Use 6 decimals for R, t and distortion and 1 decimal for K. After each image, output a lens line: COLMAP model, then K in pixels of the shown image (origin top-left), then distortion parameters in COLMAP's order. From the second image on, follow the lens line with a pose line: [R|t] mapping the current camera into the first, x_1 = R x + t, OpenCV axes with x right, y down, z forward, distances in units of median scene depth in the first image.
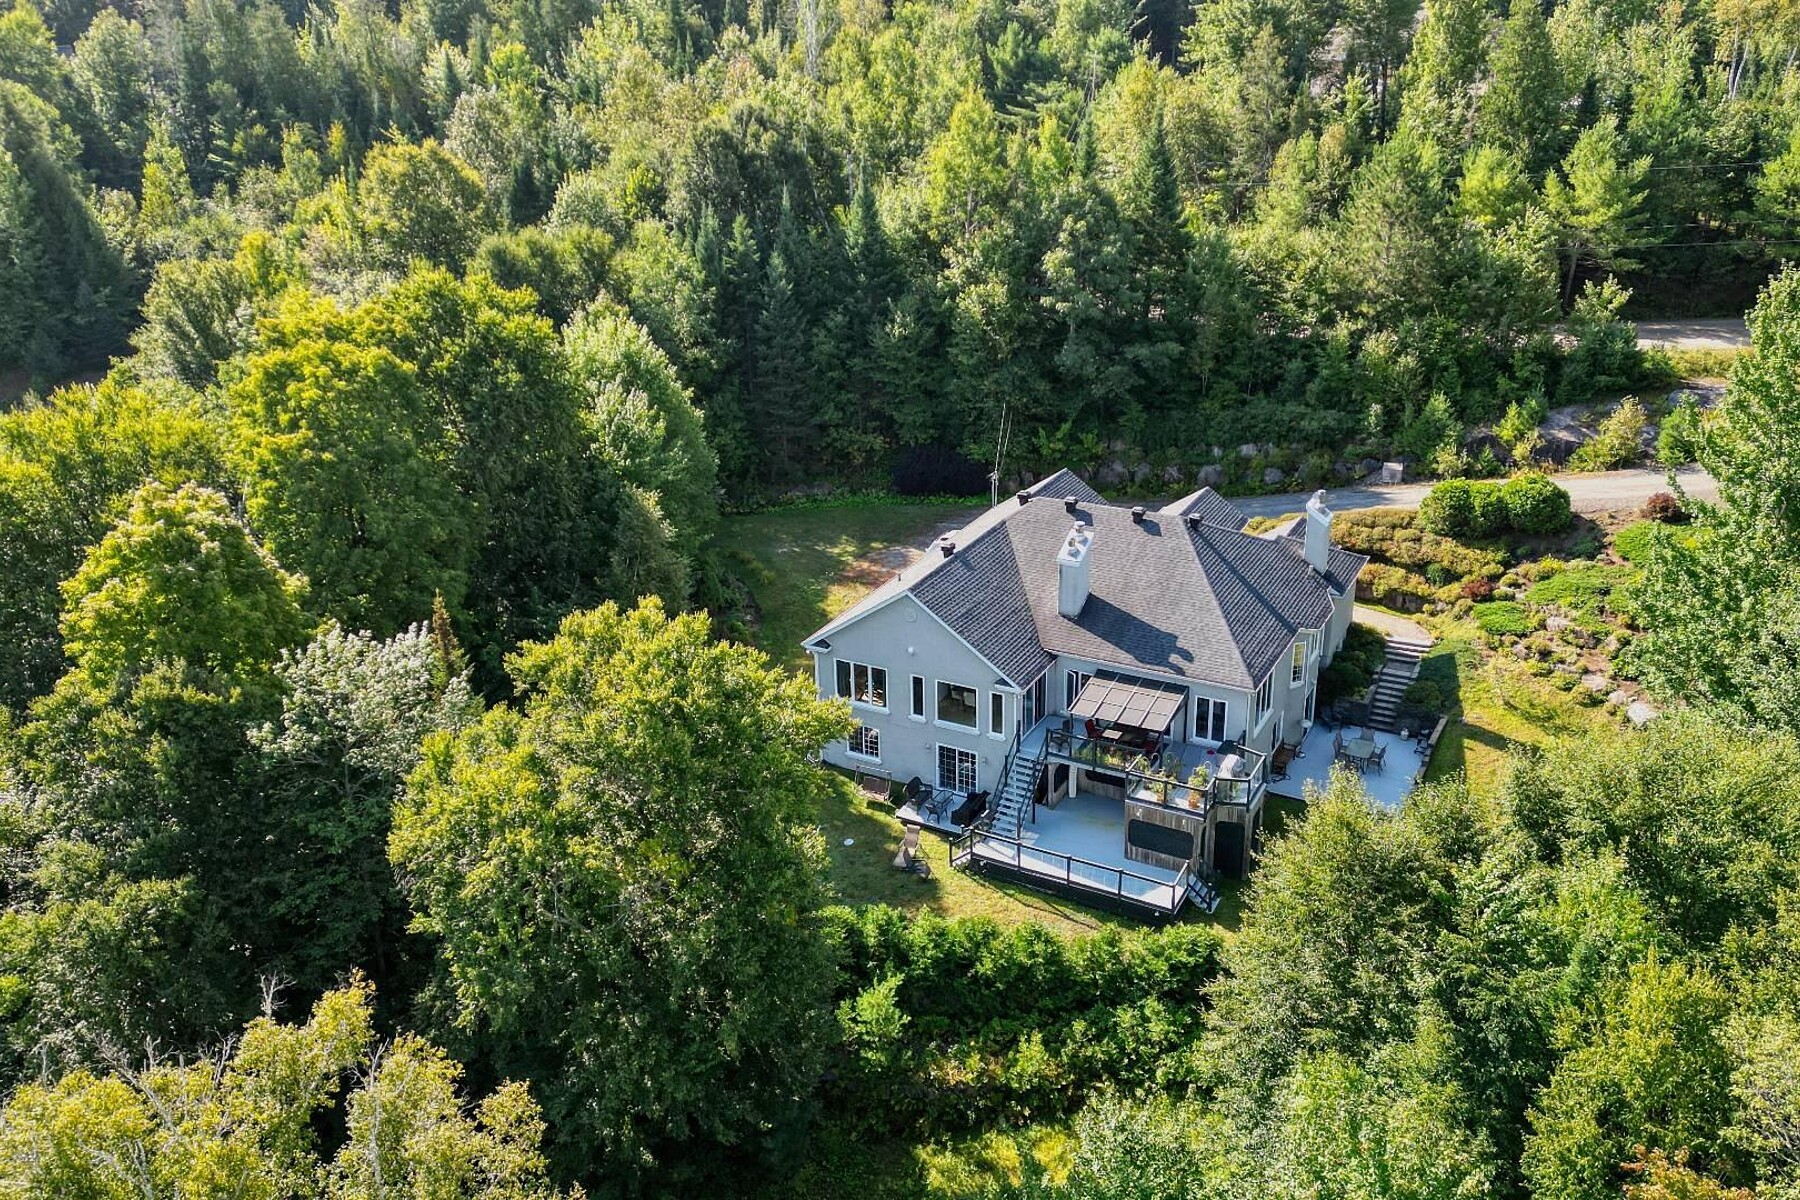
lens RADIAL K [[1481.8, 0, 900.0], [0, 1481.8, 600.0], [0, 0, 1]] dist [0.202764, -0.412071]
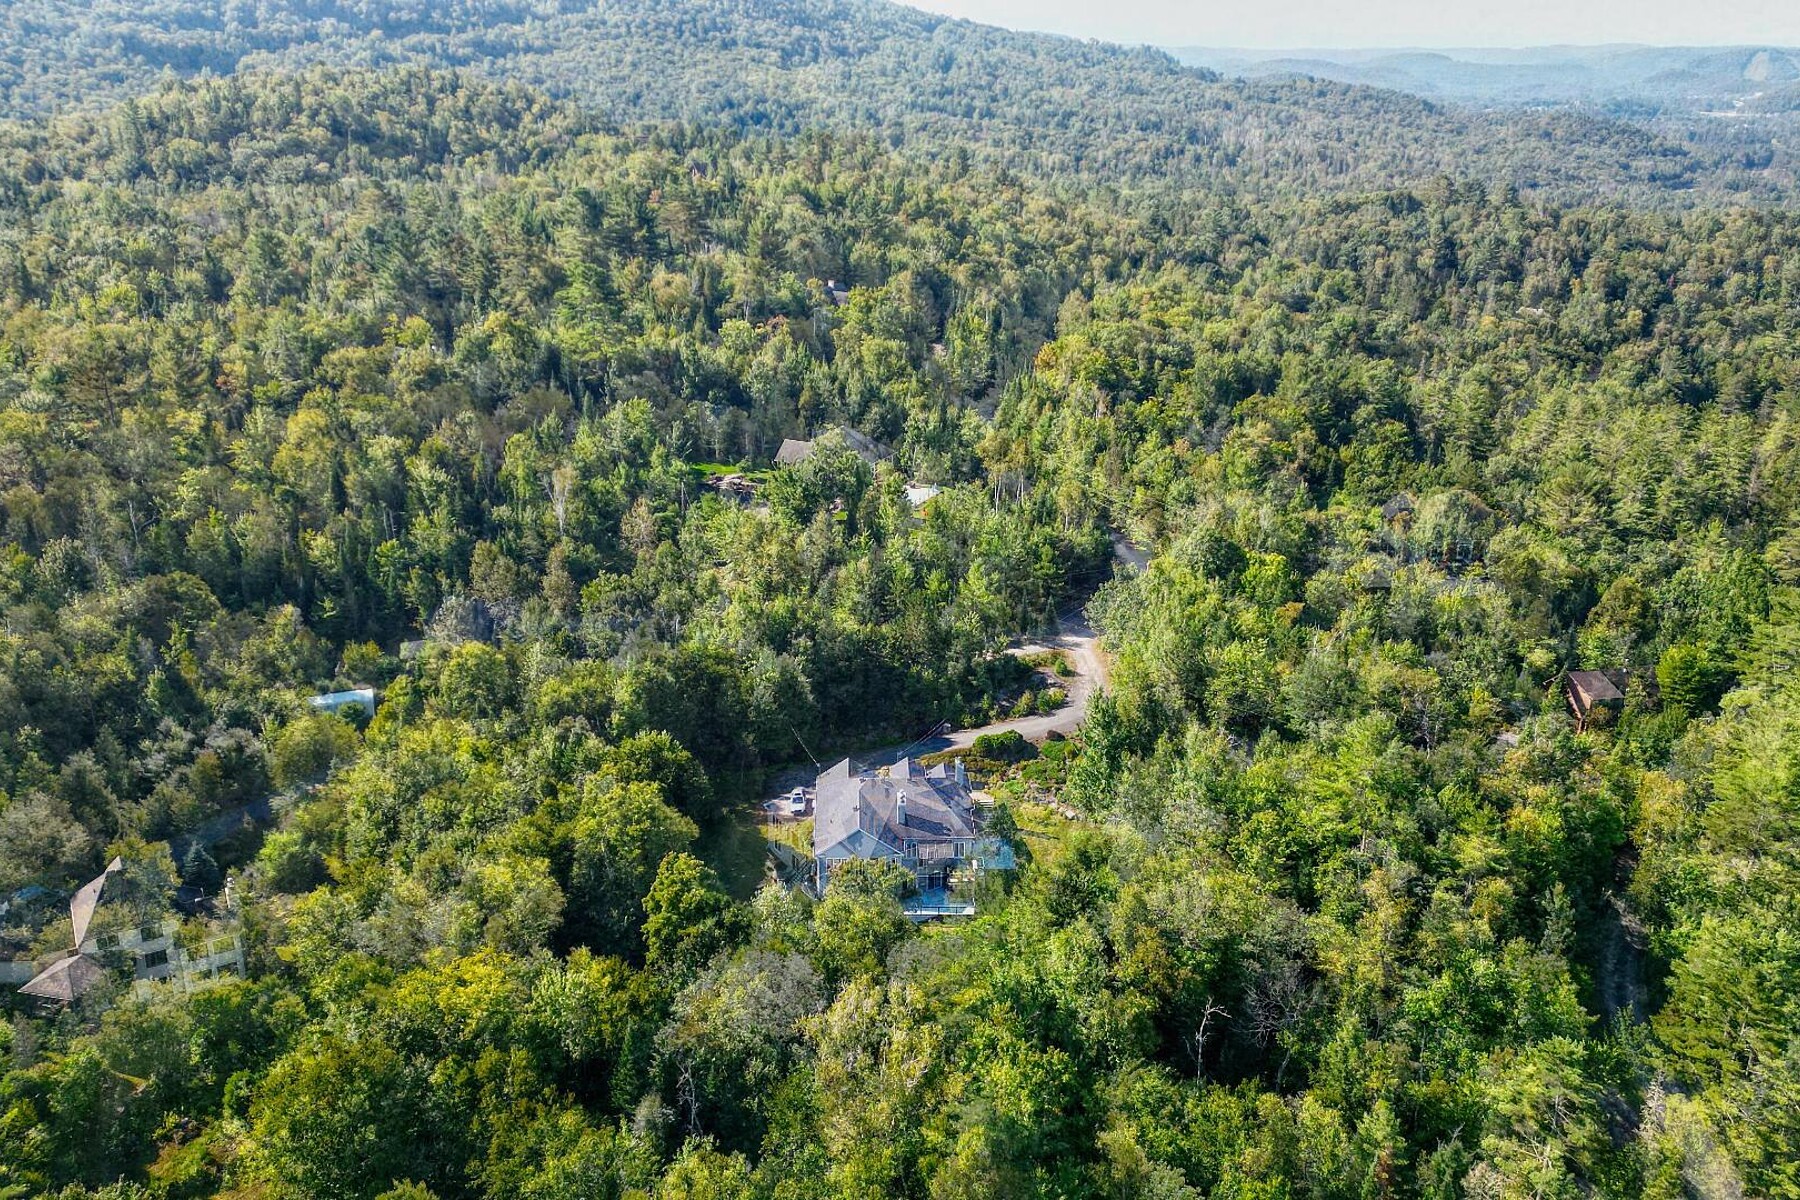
lens RADIAL K [[1483.0, 0, 894.5], [0, 1483.0, 591.6], [0, 0, 1]] dist [0.104697, -0.109069]
pose [[0.862486, -0.147552, 0.484093, -1.179254], [0.173079, 0.984874, -0.008174, -0.396577], [-0.475565, 0.090836, 0.874978, -1.460177]]
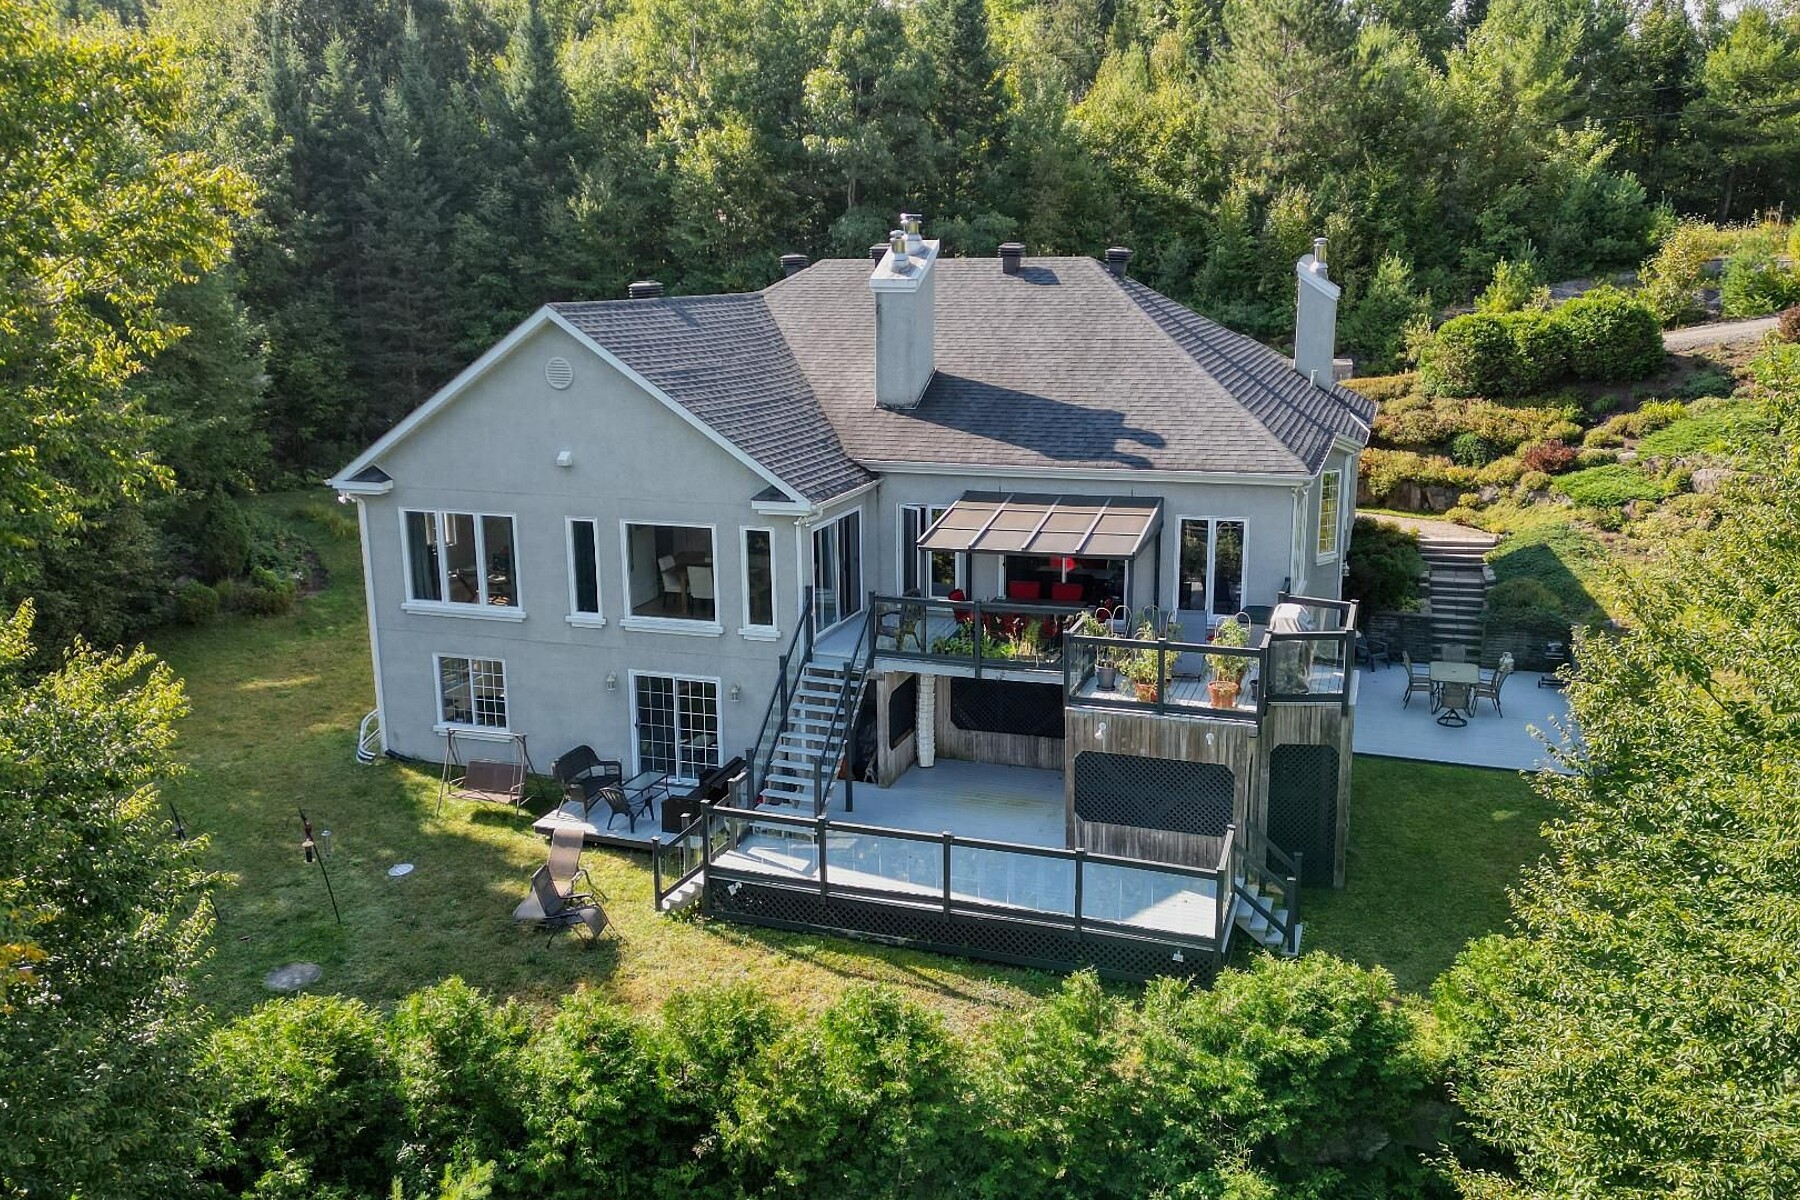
lens RADIAL K [[1491.5, 0, 897.7], [0, 1491.5, 593.6], [0, 0, 1]] dist [0.110589, -0.121224]
pose [[0.986601, -0.022929, 0.161531, 0.032252], [0.051229, 0.983539, -0.173282, 0.156802], [-0.154899, 0.179235, 0.971535, 0.531454]]
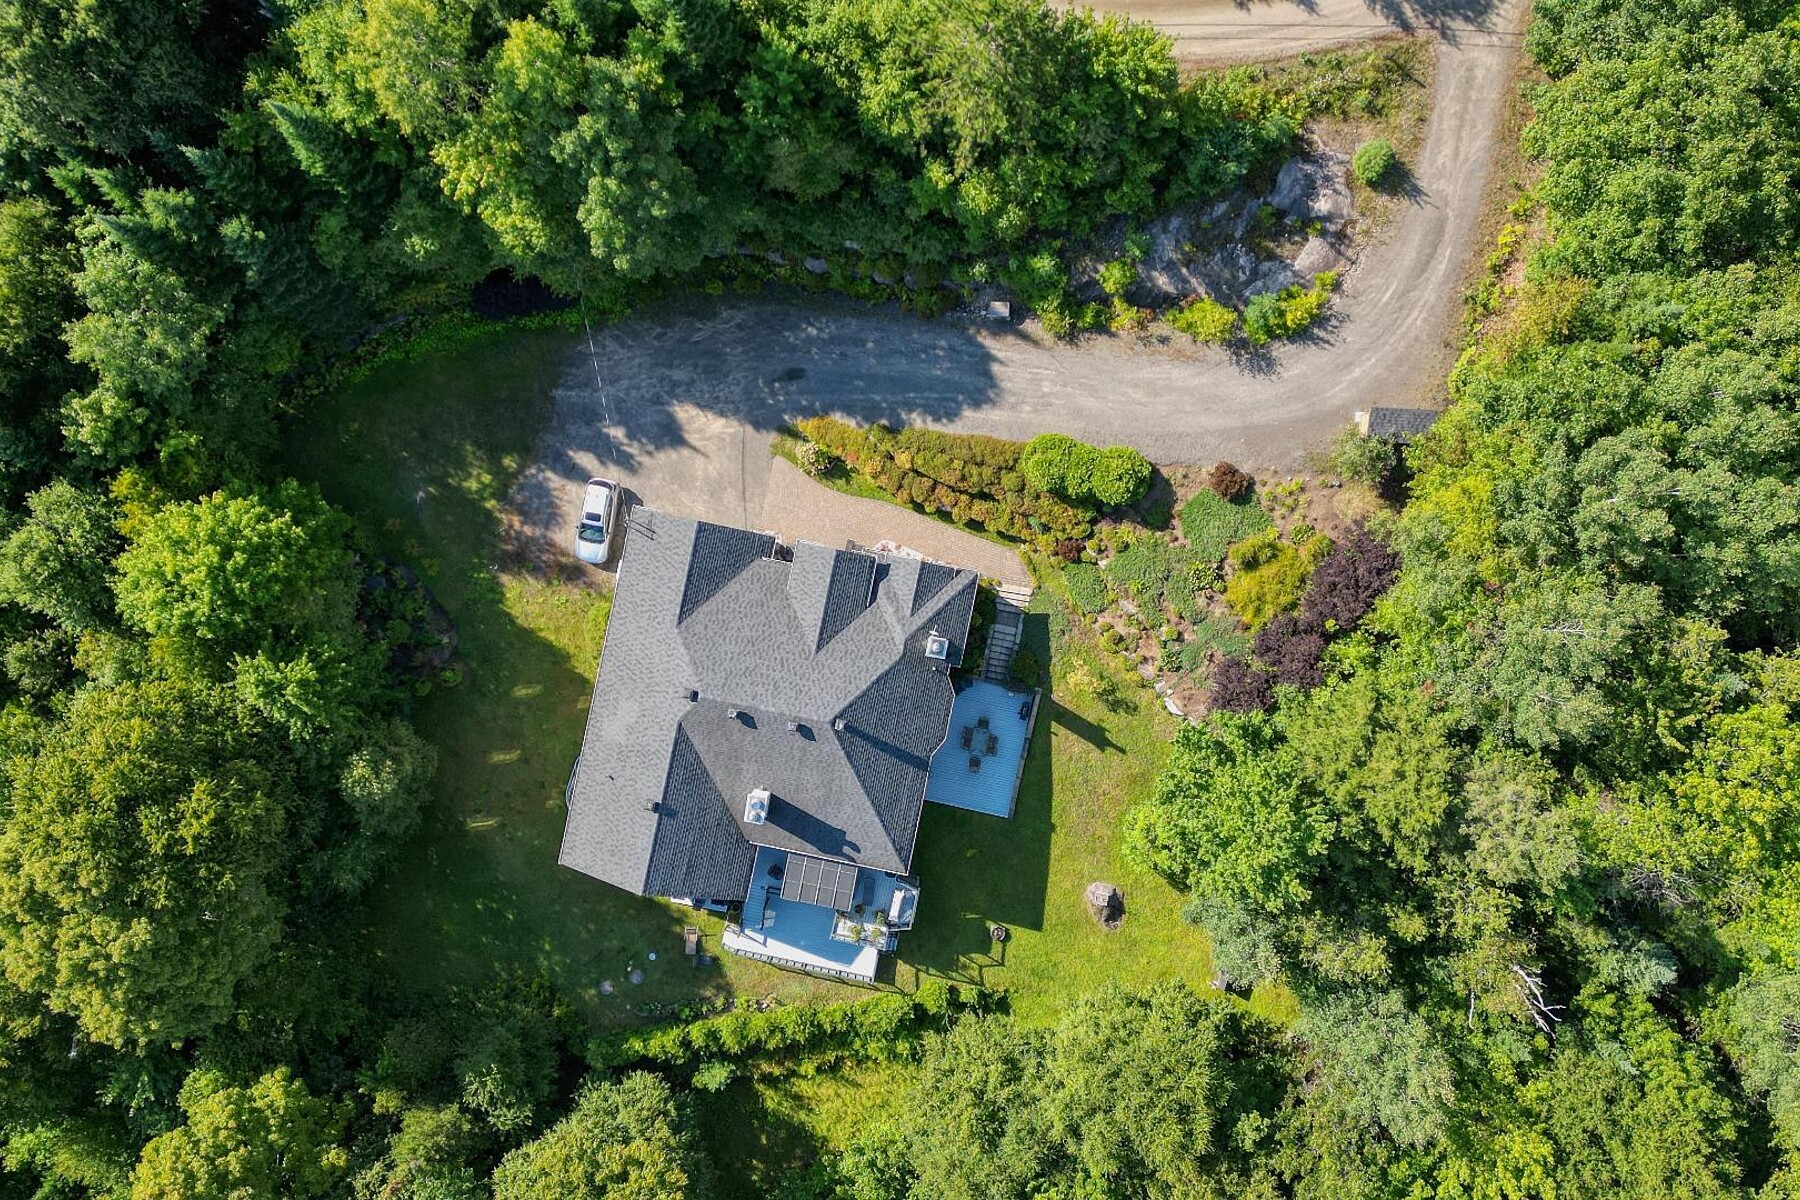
lens RADIAL K [[1491.5, 0, 897.7], [0, 1491.5, 593.6], [0, 0, 1]] dist [0.110589, -0.121224]
pose [[0.957895, -0.287000, 0.008286, 0.269714], [0.104984, 0.376966, 0.920258, -1.218811], [-0.267238, -0.880640, 0.391224, 0.634333]]
